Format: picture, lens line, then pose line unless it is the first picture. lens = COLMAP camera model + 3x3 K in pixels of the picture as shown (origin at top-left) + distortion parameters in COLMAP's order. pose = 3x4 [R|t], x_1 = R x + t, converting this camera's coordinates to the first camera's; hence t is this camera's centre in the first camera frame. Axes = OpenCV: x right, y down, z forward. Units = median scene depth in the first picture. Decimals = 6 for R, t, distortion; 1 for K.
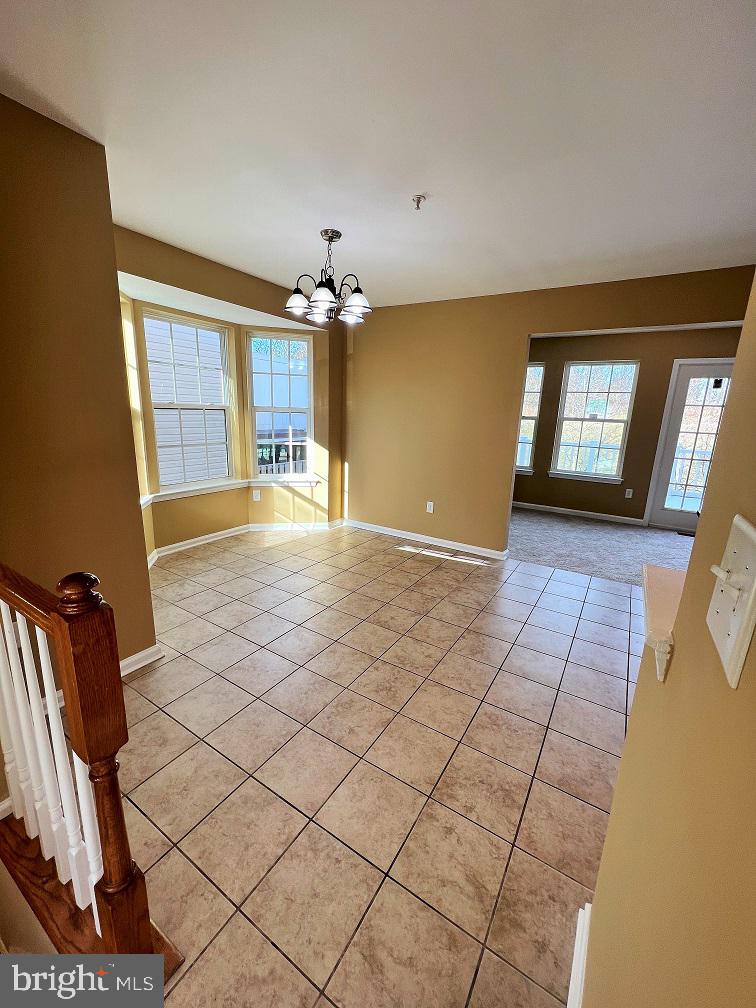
lens RADIAL K [[402.2, 0, 385.4], [0, 402.2, 504.6], [0, 0, 1]] dist [-0.000572, -0.000356]
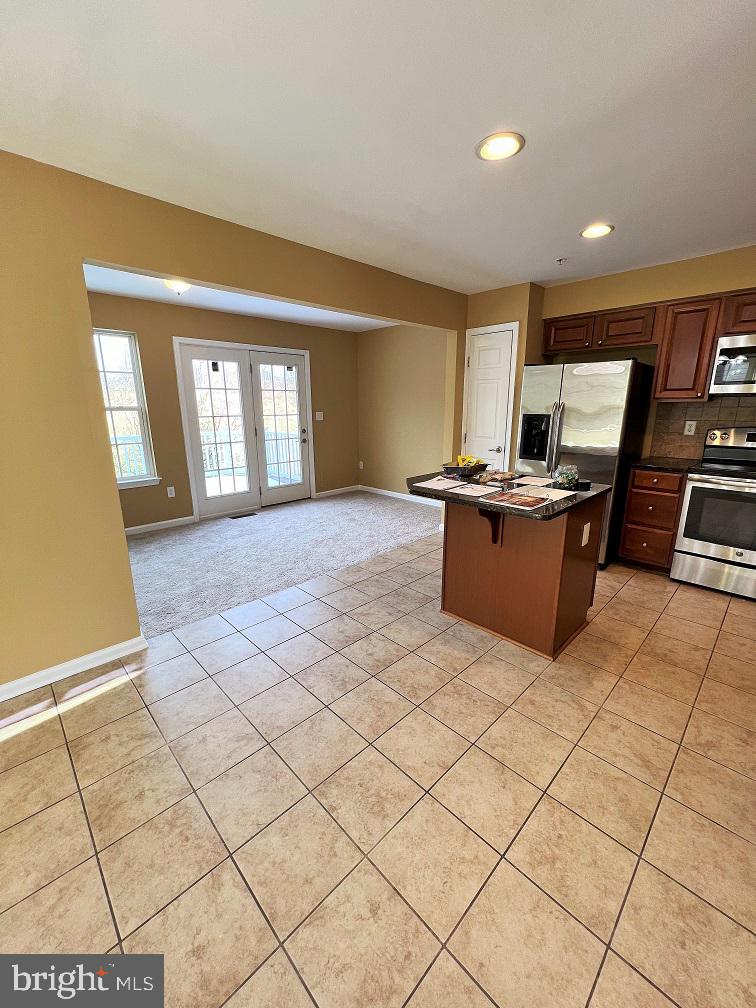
lens RADIAL K [[402.2, 0, 380.9], [0, 402.2, 501.2], [0, 0, 1]] dist [-0.000572, -0.000356]
pose [[0.243341, -0.263286, 0.933523, -0.102757], [0.234845, 0.949810, 0.206663, -0.090433], [-0.941081, 0.168944, 0.292960, 0.369440]]
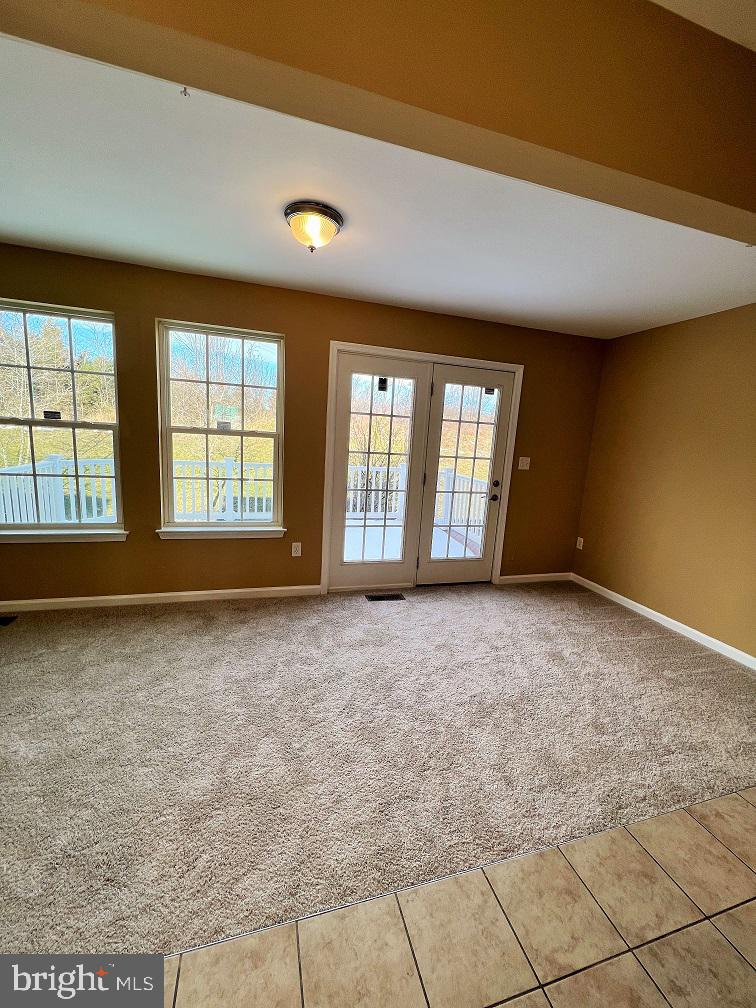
lens RADIAL K [[402.2, 0, 378.2], [0, 402.2, 506.1], [0, 0, 1]] dist [-0.000572, -0.000356]
pose [[0.674130, -0.123793, 0.728165, 0.271197], [0.134154, 0.989979, 0.044104, -0.117874], [-0.726328, 0.067954, 0.683981, 0.528779]]
